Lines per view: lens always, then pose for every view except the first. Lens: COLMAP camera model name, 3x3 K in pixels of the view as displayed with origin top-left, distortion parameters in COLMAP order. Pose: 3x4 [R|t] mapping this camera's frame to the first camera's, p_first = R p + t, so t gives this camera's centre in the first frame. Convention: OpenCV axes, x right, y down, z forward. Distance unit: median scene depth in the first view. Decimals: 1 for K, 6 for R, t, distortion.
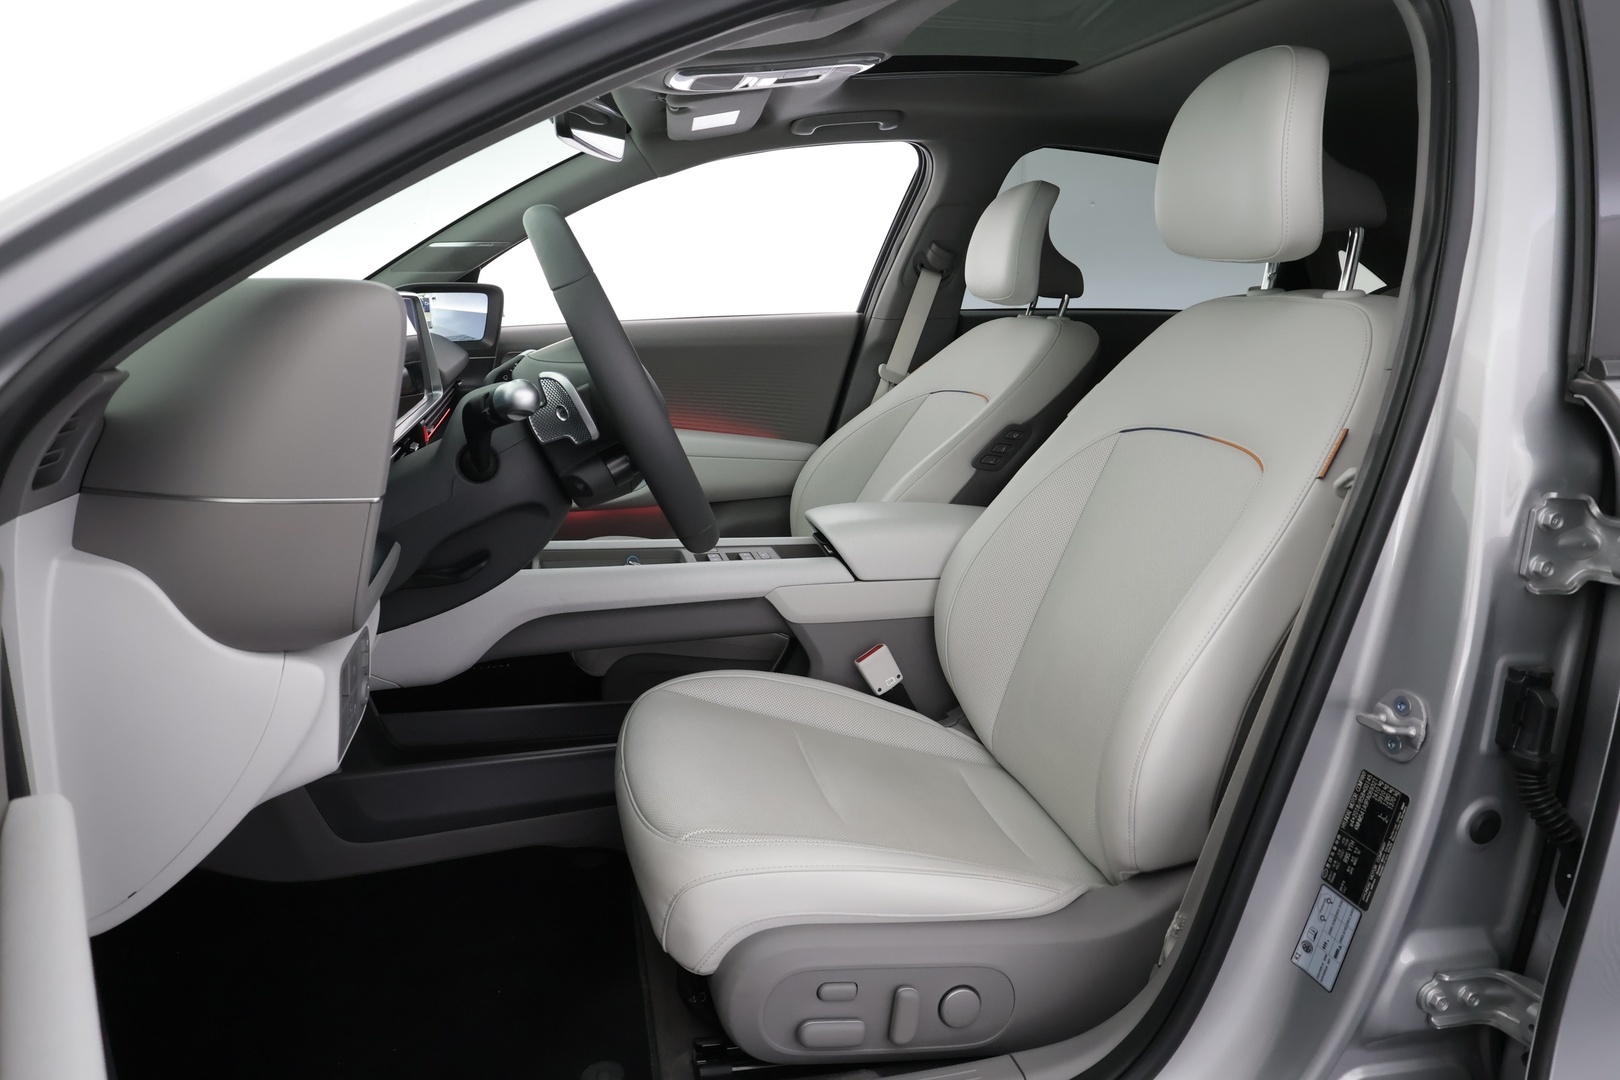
lens RADIAL K [[1036.0, 0, 810.0], [0, 1036.0, 540.0], [0, 0, 1]] dist [-0.001324, -0.003637]
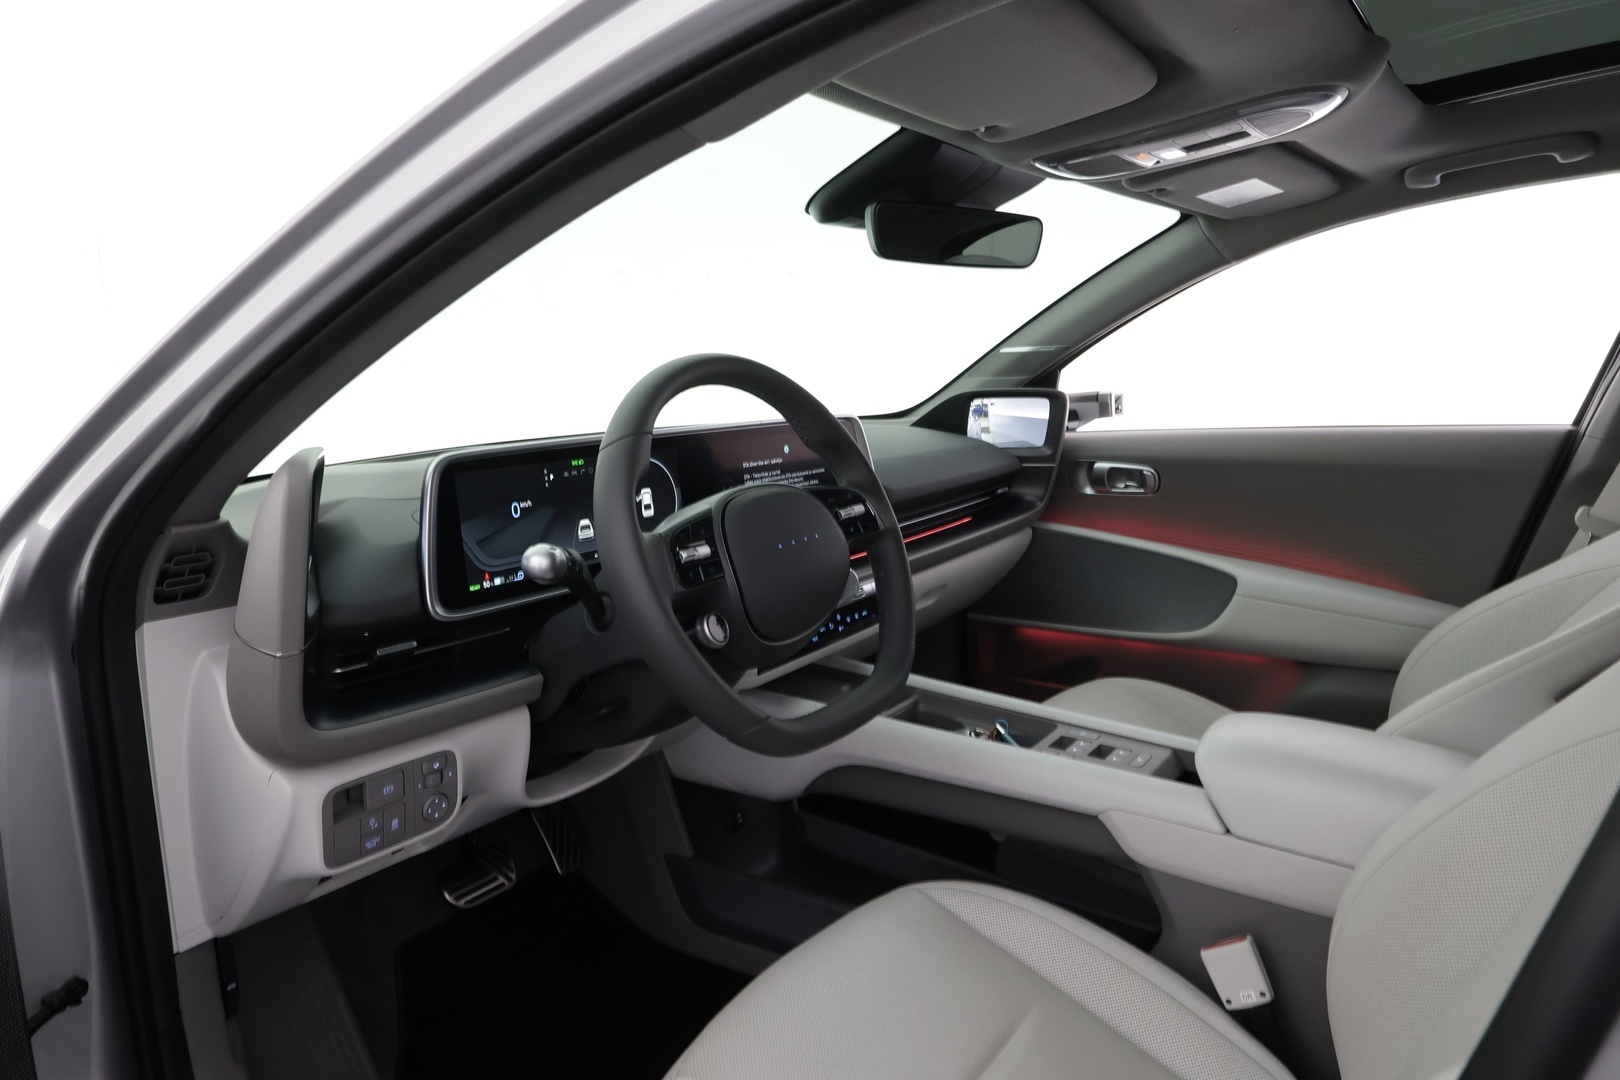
lens RADIAL K [[1036.0, 0, 810.0], [0, 1036.0, 540.0], [0, 0, 1]] dist [-0.001324, -0.003637]
pose [[0.660757, 0.111894, -0.742213, 0.264503], [-0.153749, 0.988036, 0.012078, -0.090057], [0.734685, 0.106134, 0.670055, 0.225286]]
